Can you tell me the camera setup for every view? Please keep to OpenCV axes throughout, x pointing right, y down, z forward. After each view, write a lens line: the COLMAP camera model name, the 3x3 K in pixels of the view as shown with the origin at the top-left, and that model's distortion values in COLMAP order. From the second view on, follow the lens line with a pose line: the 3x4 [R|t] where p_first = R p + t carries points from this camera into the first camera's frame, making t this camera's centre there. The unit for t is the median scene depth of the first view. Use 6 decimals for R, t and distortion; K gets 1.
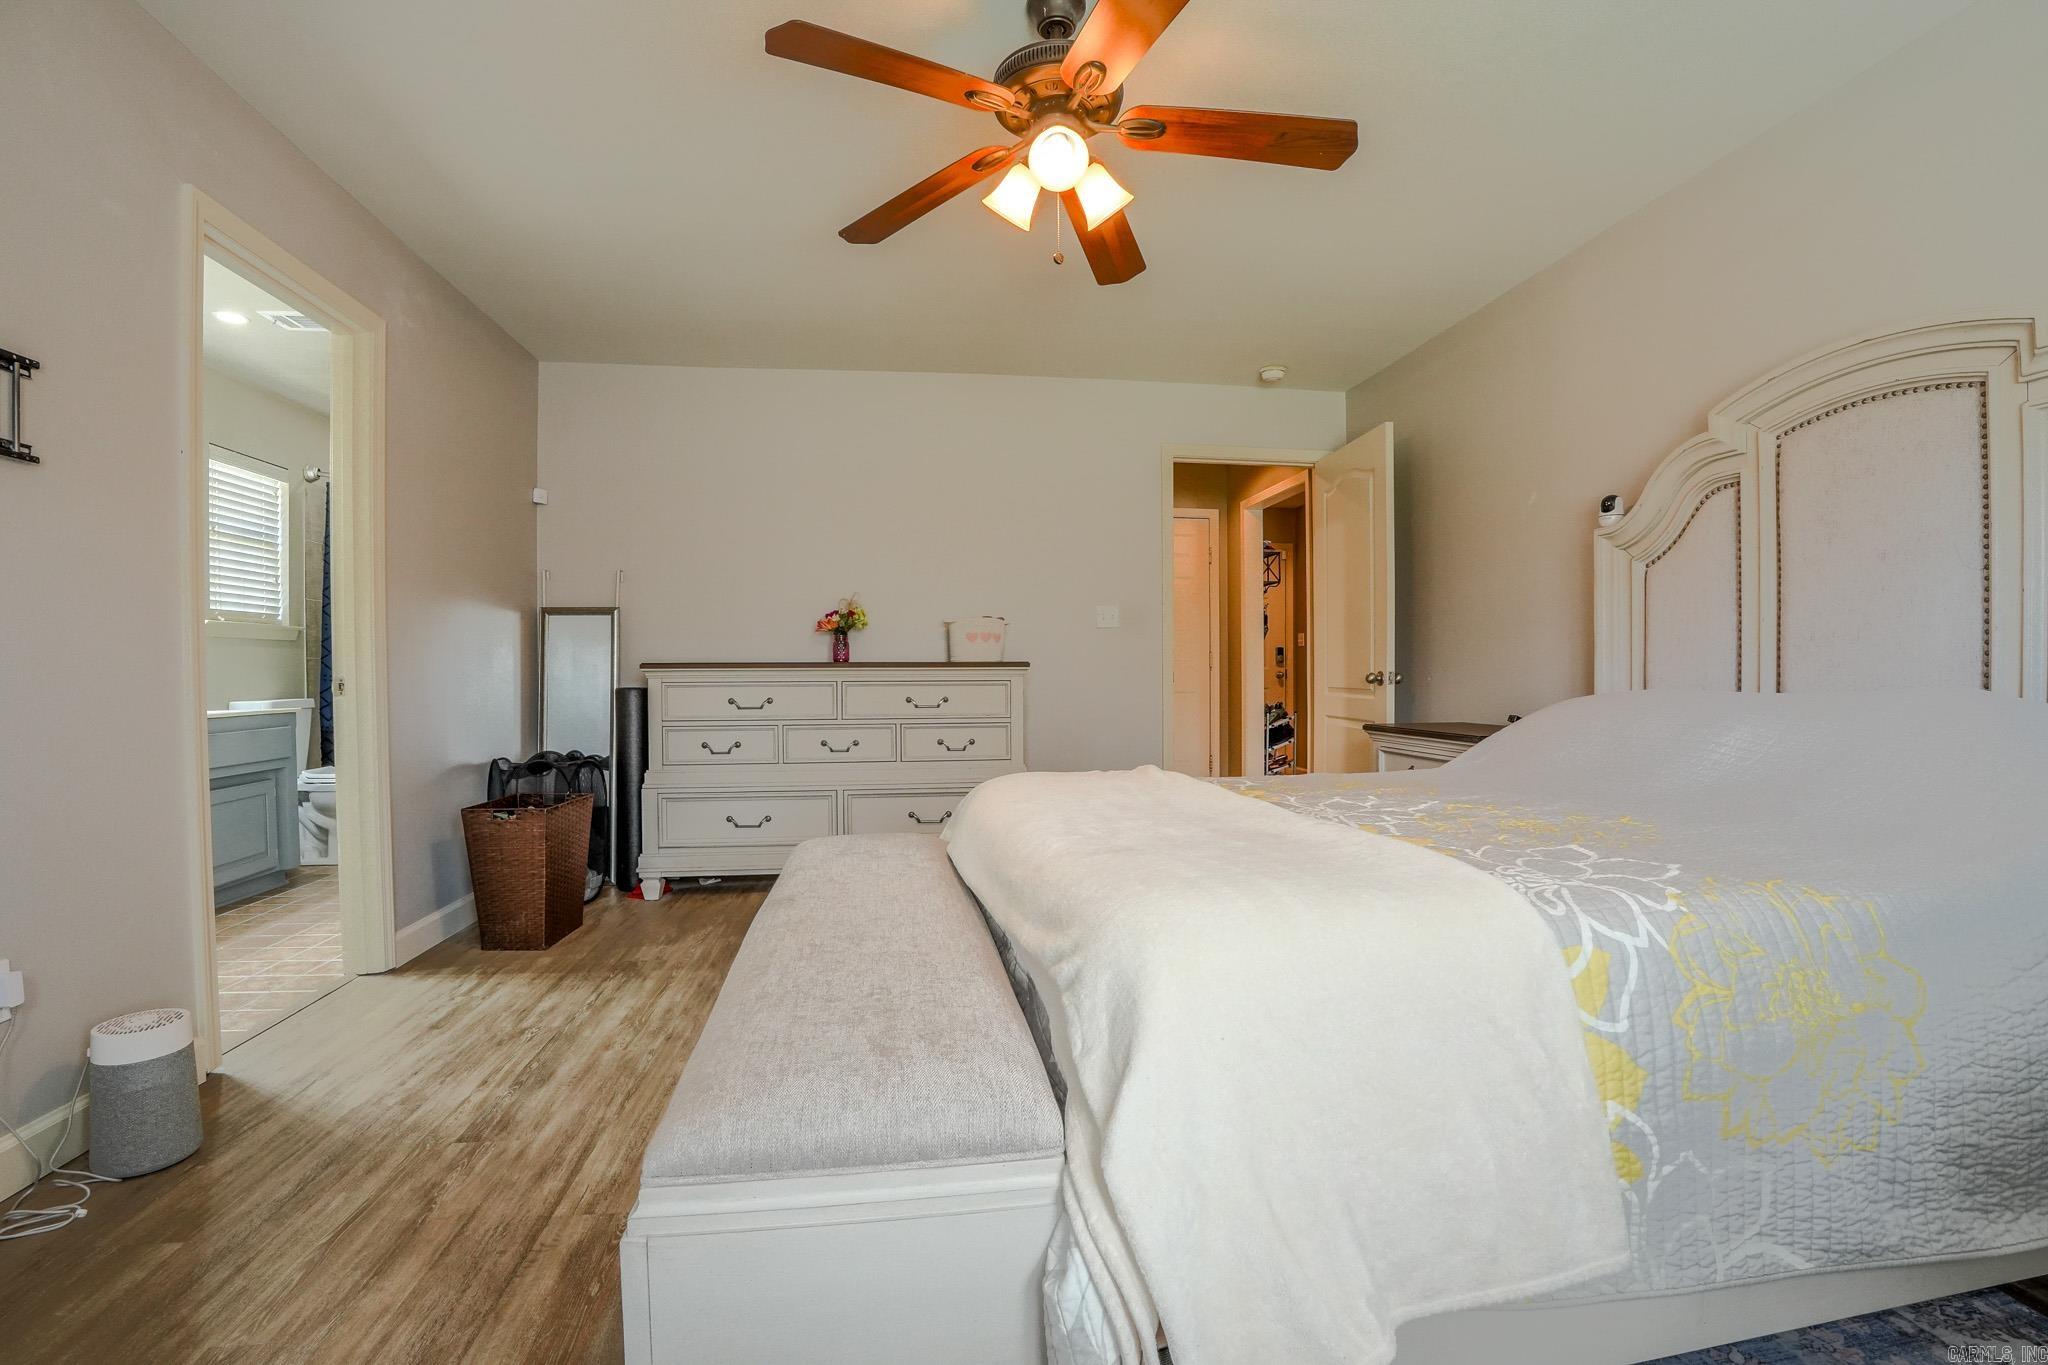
lens RADIAL K [[903.2, 0, 1030.3], [0, 903.2, 676.1], [0, 0, 1]] dist [-0.059358, 0.010469]
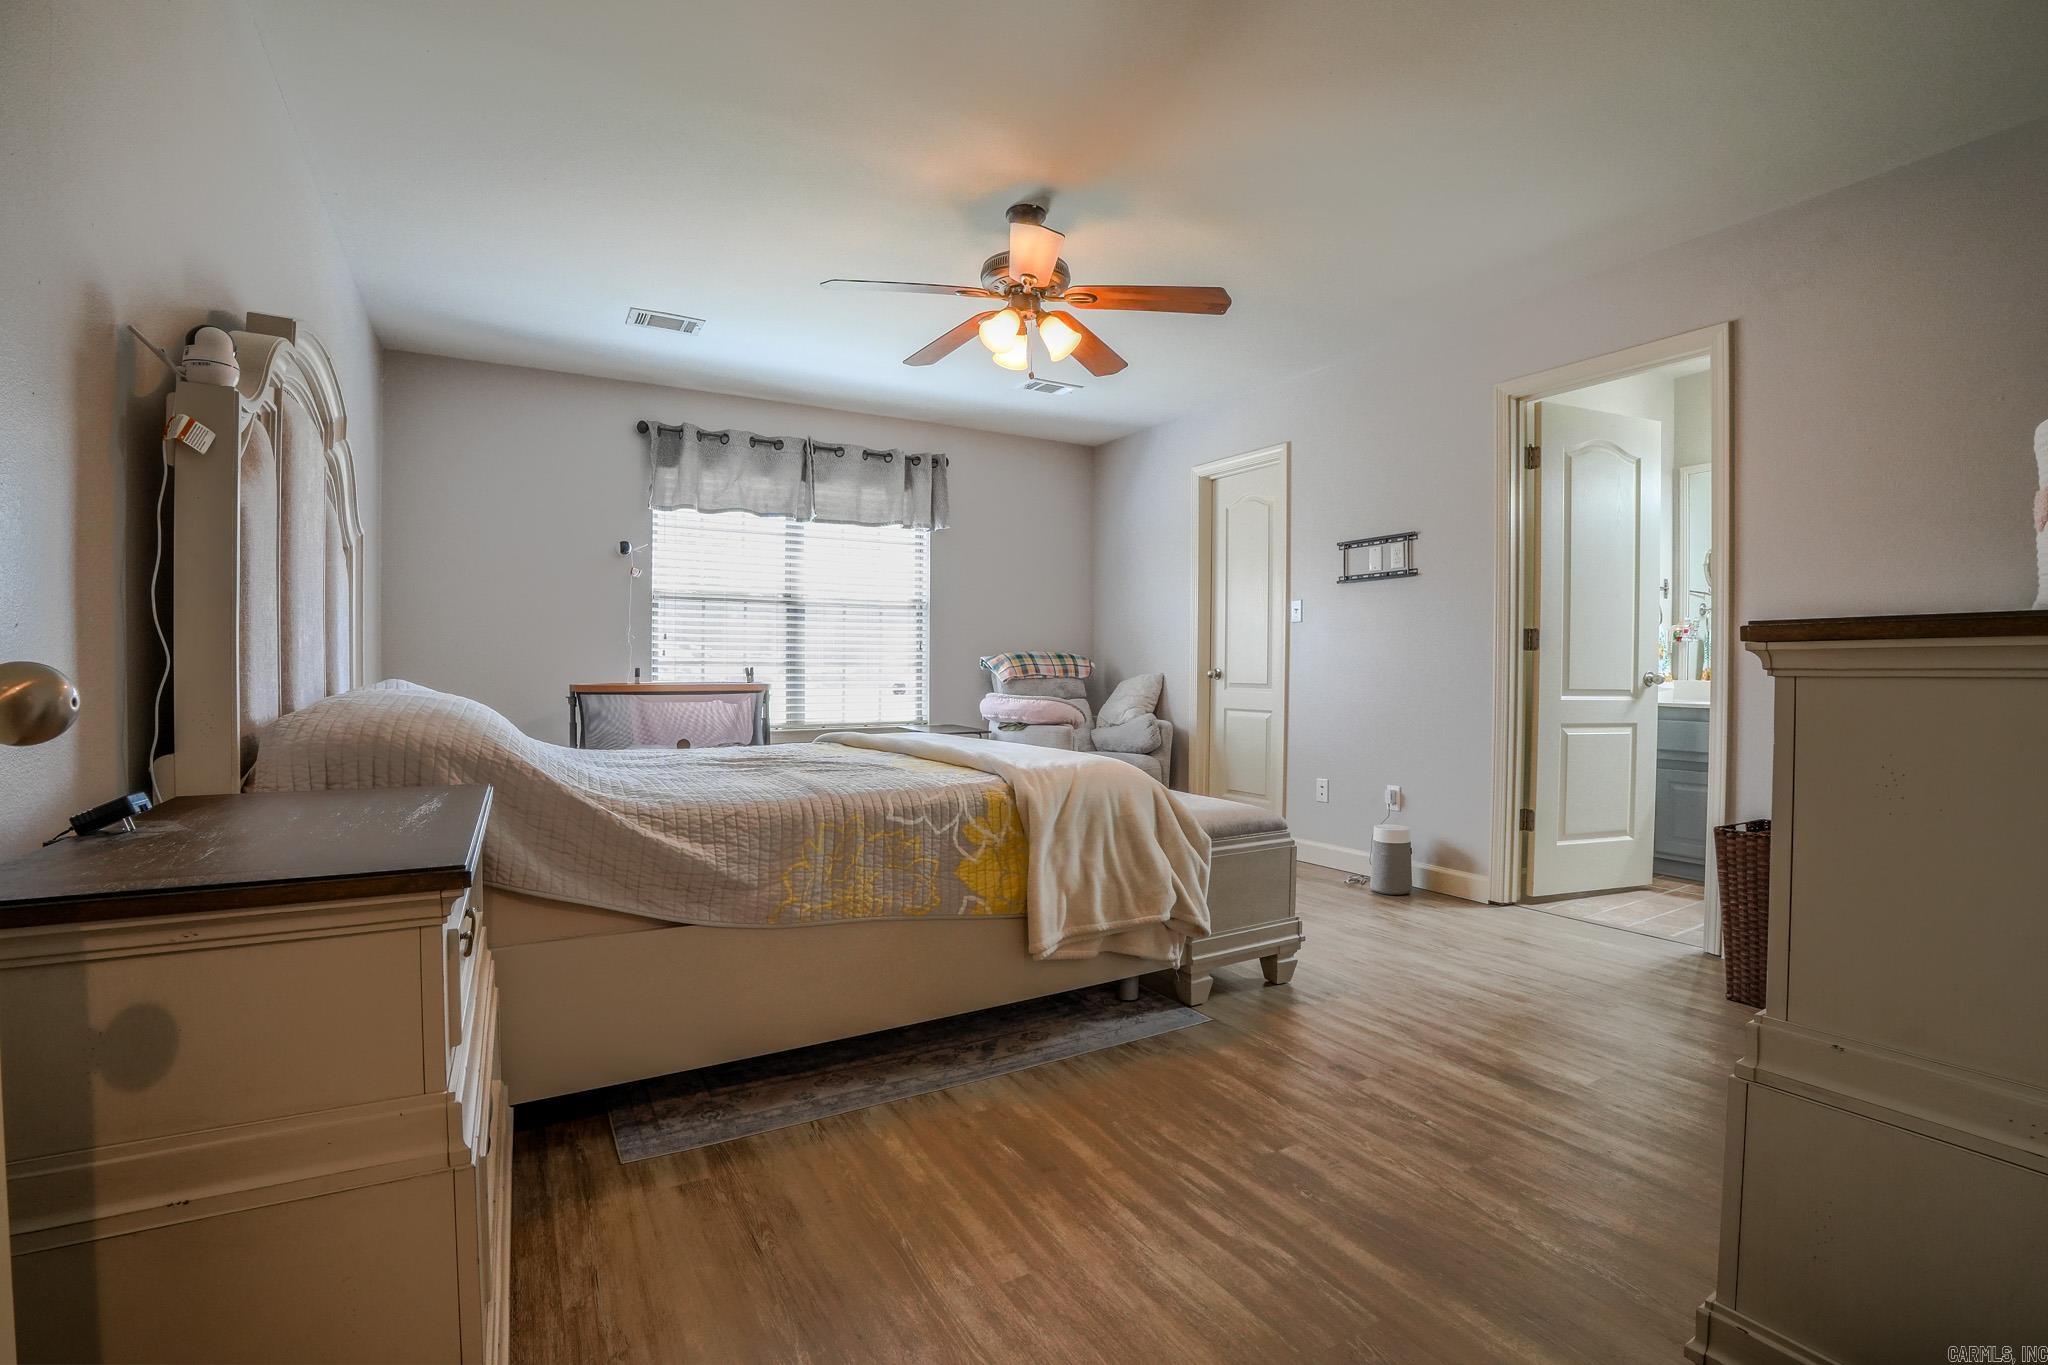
lens RADIAL K [[903.2, 0, 1024.4], [0, 903.2, 689.1], [0, 0, 1]] dist [-0.059358, 0.010469]
pose [[-0.927316, 0.008422, -0.374184, 0.397204], [-0.001750, 0.999638, 0.026838, -0.004645], [0.374275, 0.025542, -0.926966, 1.604808]]
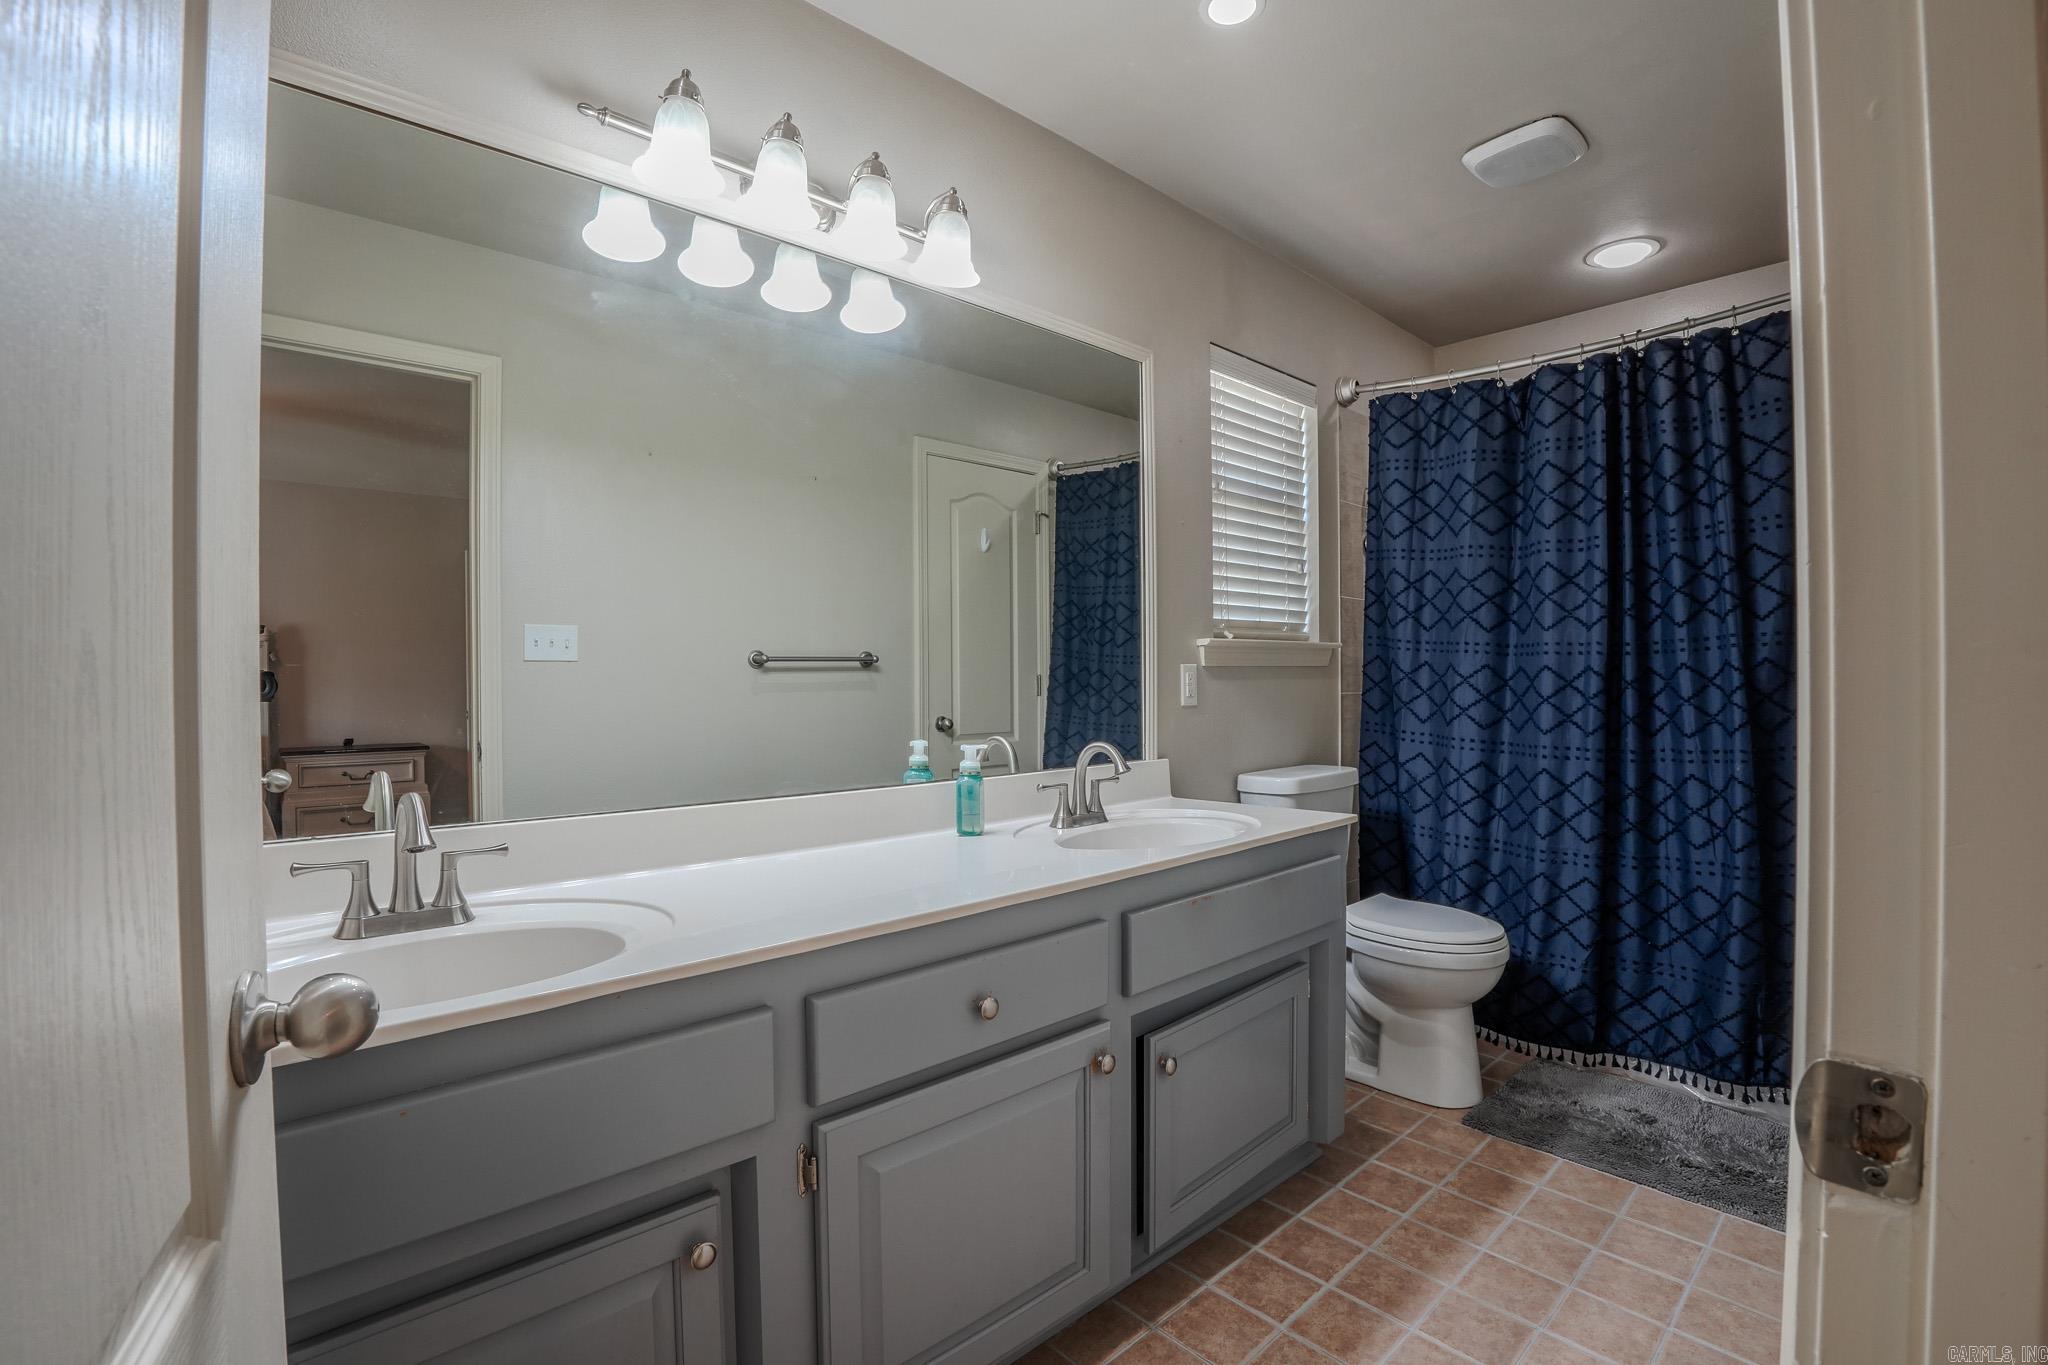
lens RADIAL K [[903.2, 0, 1033.1], [0, 903.2, 673.2], [0, 0, 1]] dist [-0.059358, 0.010469]
pose [[0.561165, 0.006926, -0.827675, -0.486128], [-0.008298, 0.999962, 0.002742, -0.039671], [0.827662, 0.005329, 0.561201, 0.526679]]
